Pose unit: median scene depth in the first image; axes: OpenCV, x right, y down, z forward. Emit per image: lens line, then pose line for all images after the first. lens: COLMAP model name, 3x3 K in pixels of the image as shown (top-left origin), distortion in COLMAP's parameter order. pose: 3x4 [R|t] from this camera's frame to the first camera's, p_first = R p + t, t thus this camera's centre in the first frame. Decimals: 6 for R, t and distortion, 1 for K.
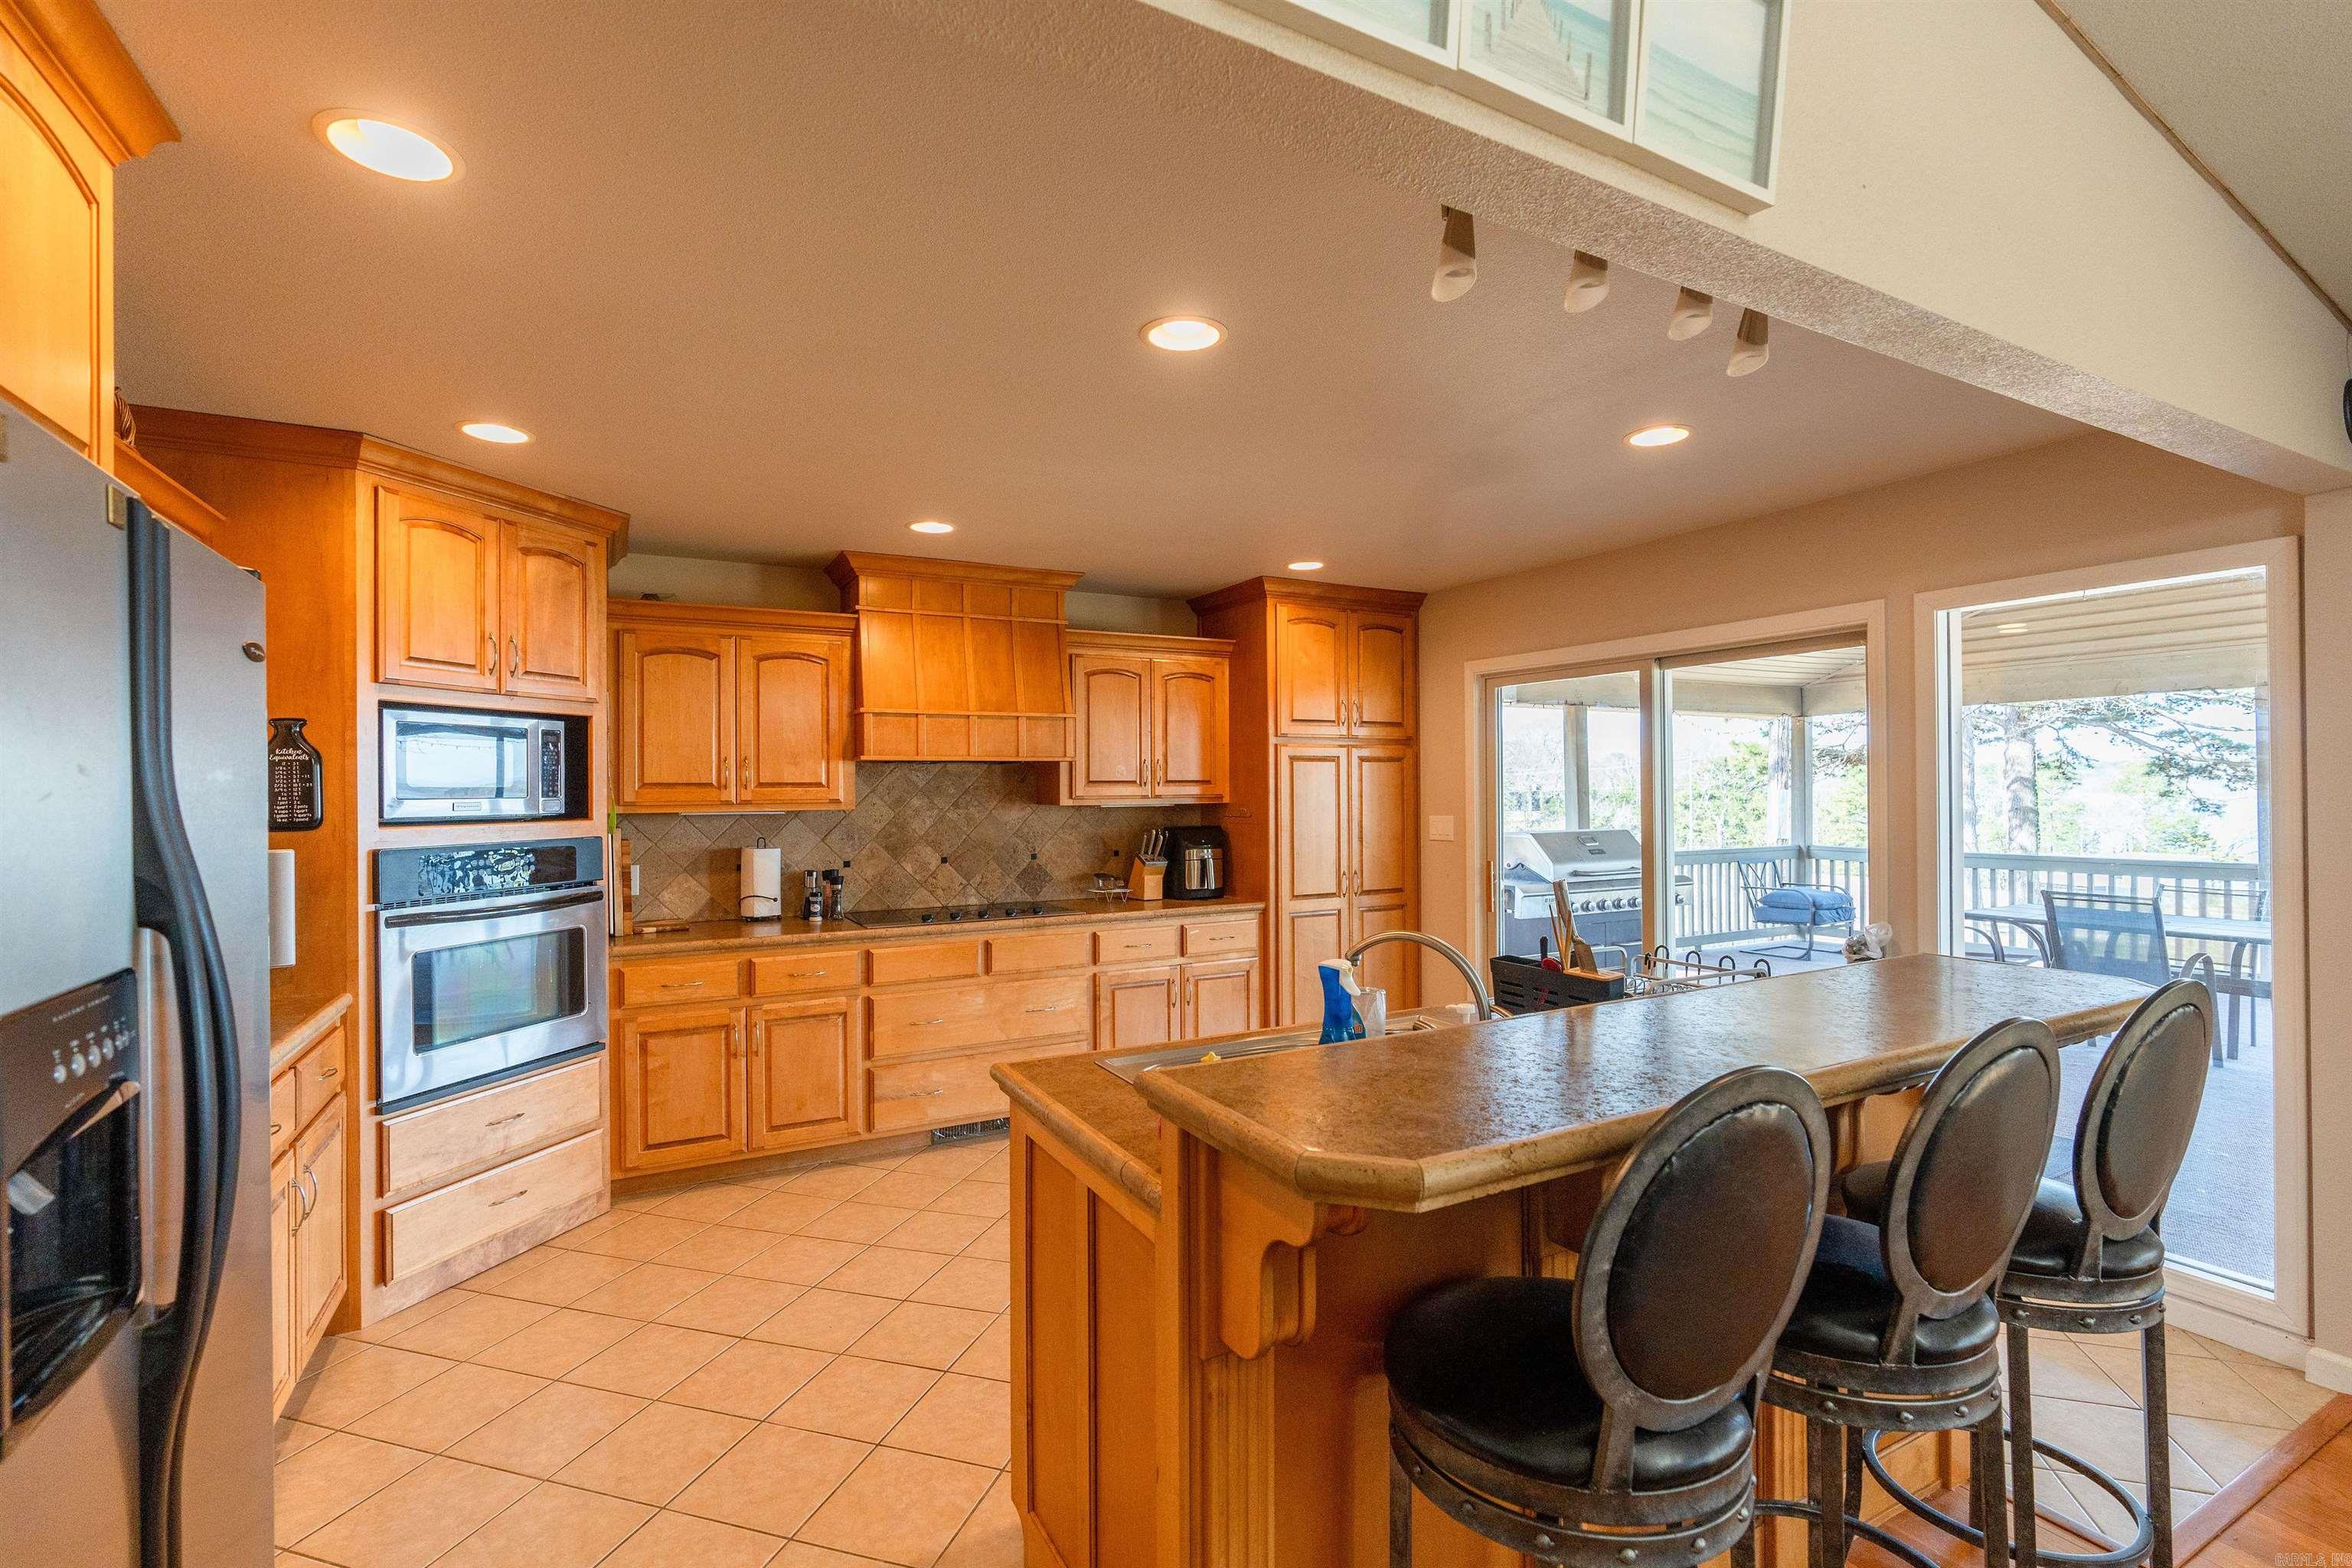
lens RADIAL K [[1058.8, 0, 1181.2], [0, 1058.8, 790.4], [0, 0, 1]] dist [-0.008809, 0.004128]
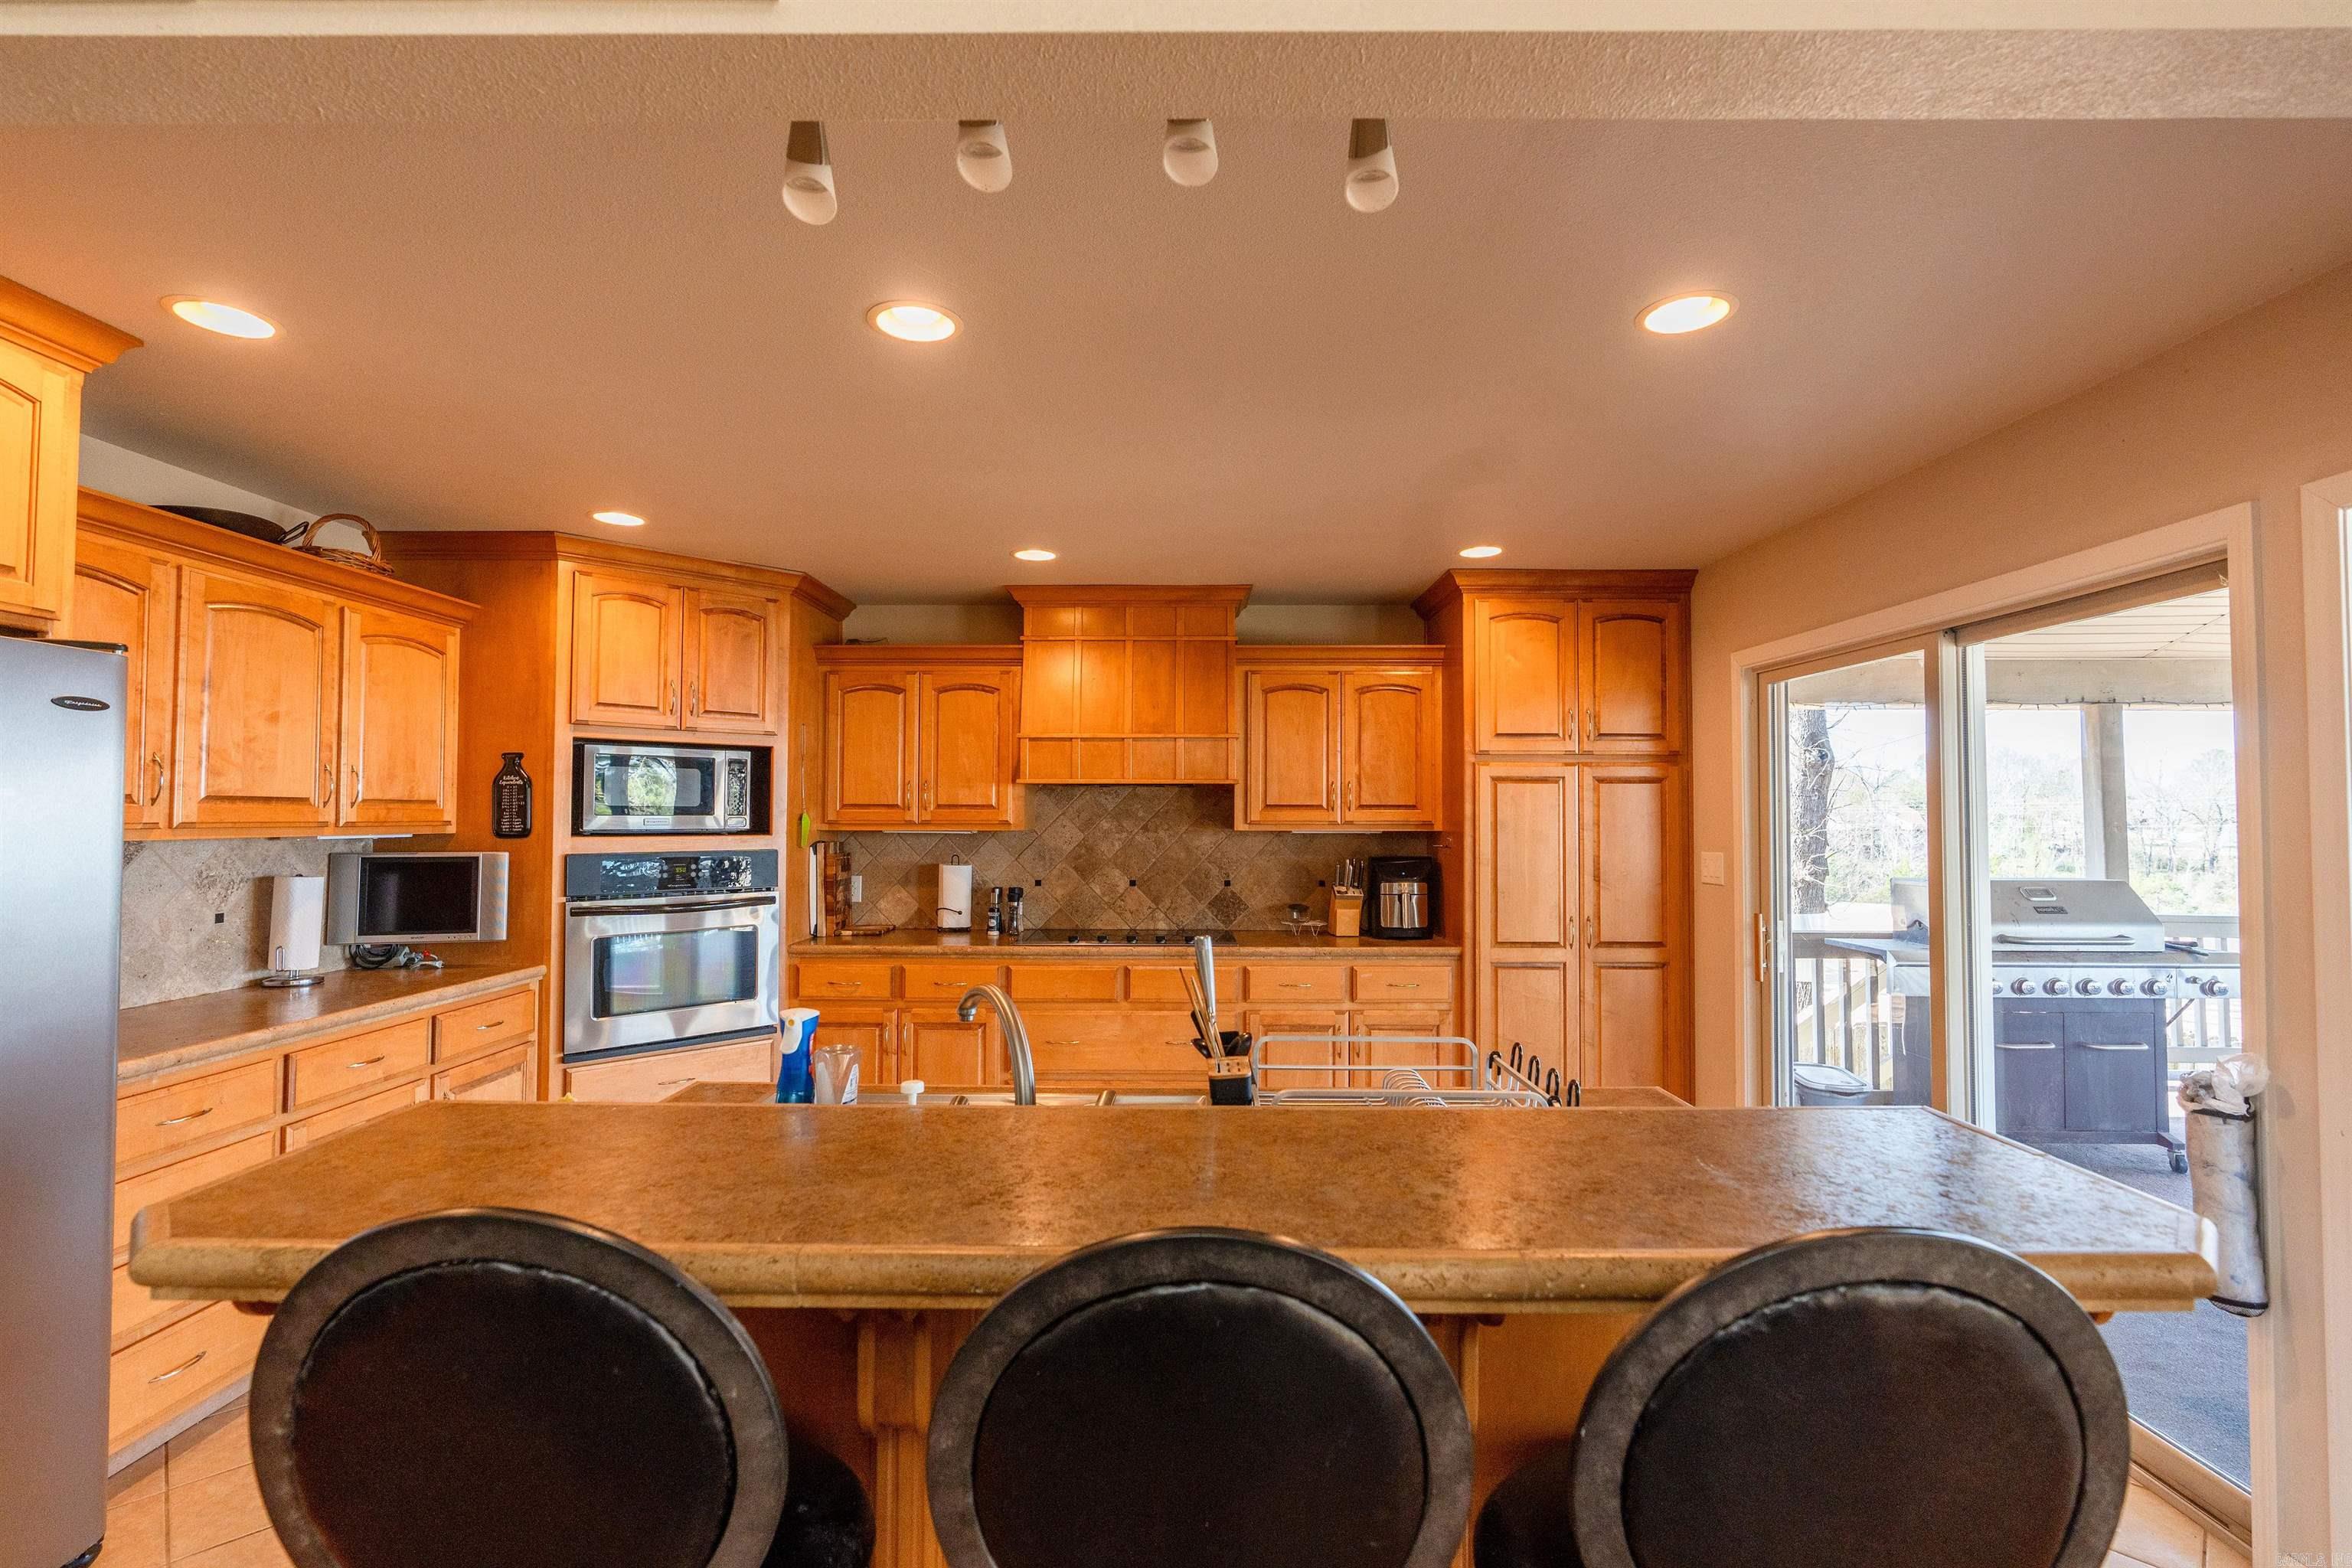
lens RADIAL K [[1058.8, 0, 1179.0], [0, 1058.8, 788.2], [0, 0, 1]] dist [-0.008809, 0.004128]
pose [[0.875883, -0.002554, -0.482516, 0.318858], [-0.010159, 0.999667, -0.023732, -0.000591], [0.482416, 0.025688, 0.875565, 0.149551]]
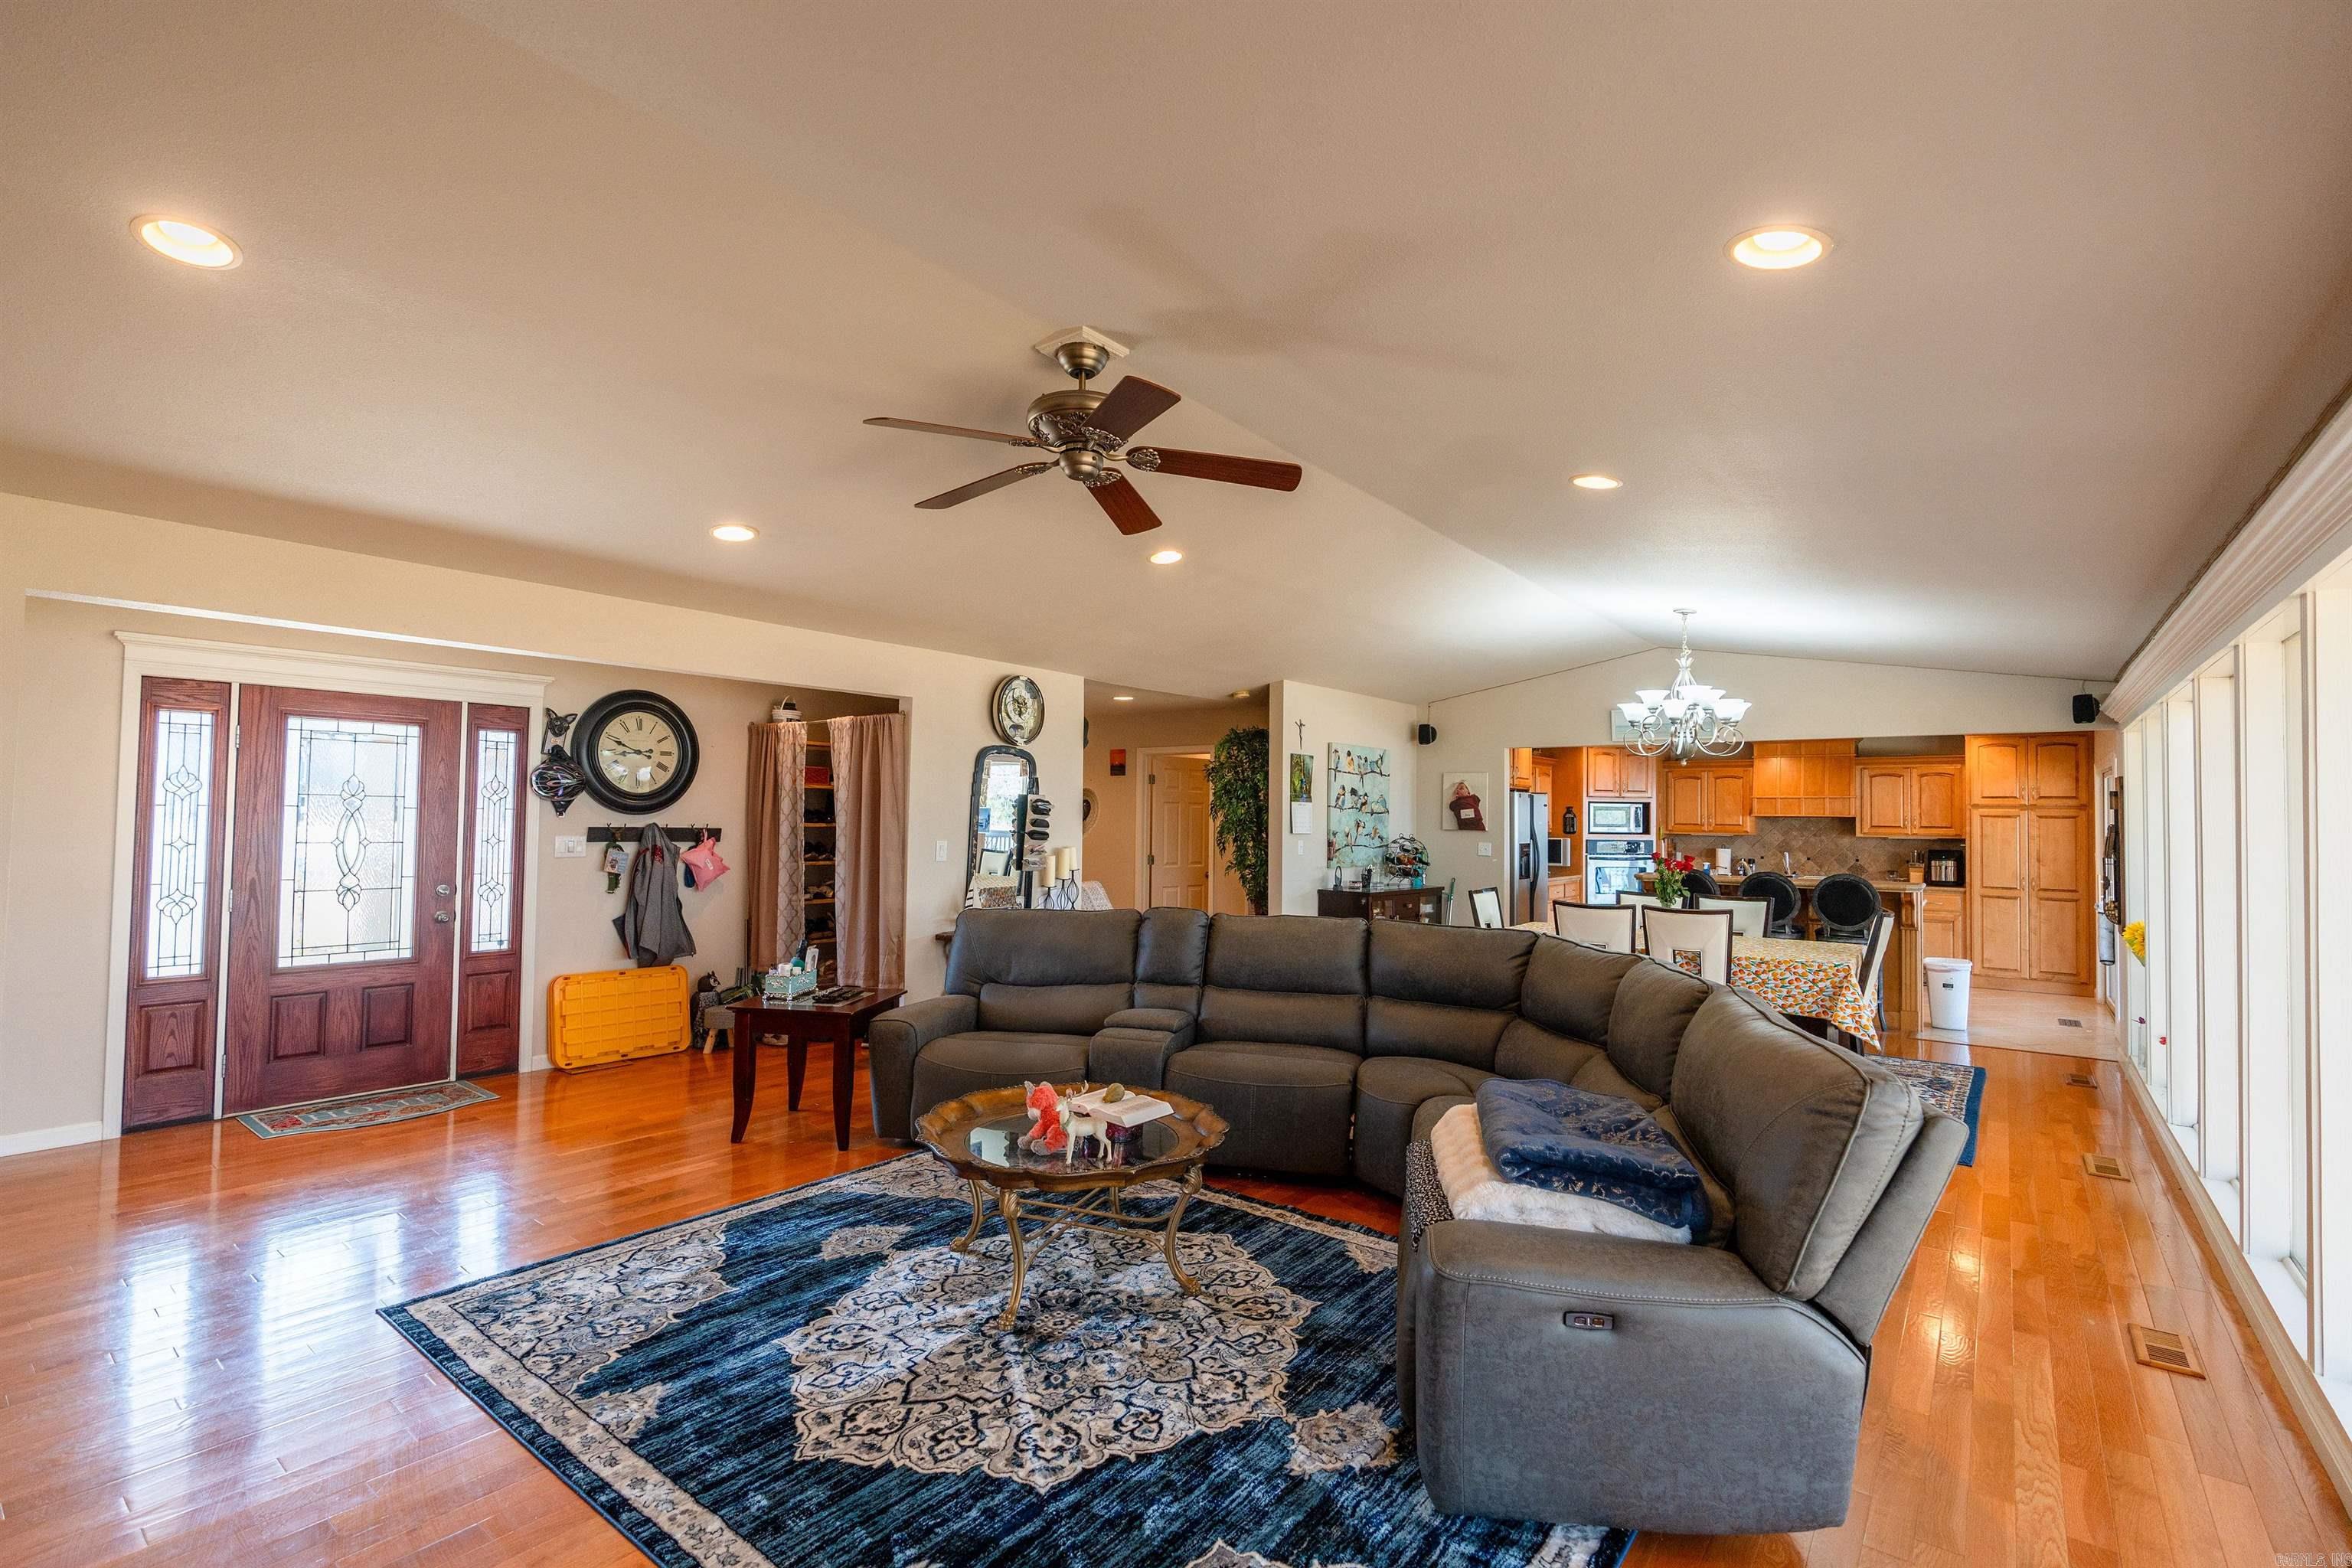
lens RADIAL K [[1058.8, 0, 1179.4], [0, 1058.8, 786.0], [0, 0, 1]] dist [-0.008809, 0.004128]
pose [[0.396956, -0.014185, -0.917728, 1.432070], [-0.017579, 0.999580, -0.023054, -0.016625], [0.917669, 0.025284, 0.396539, -1.247355]]
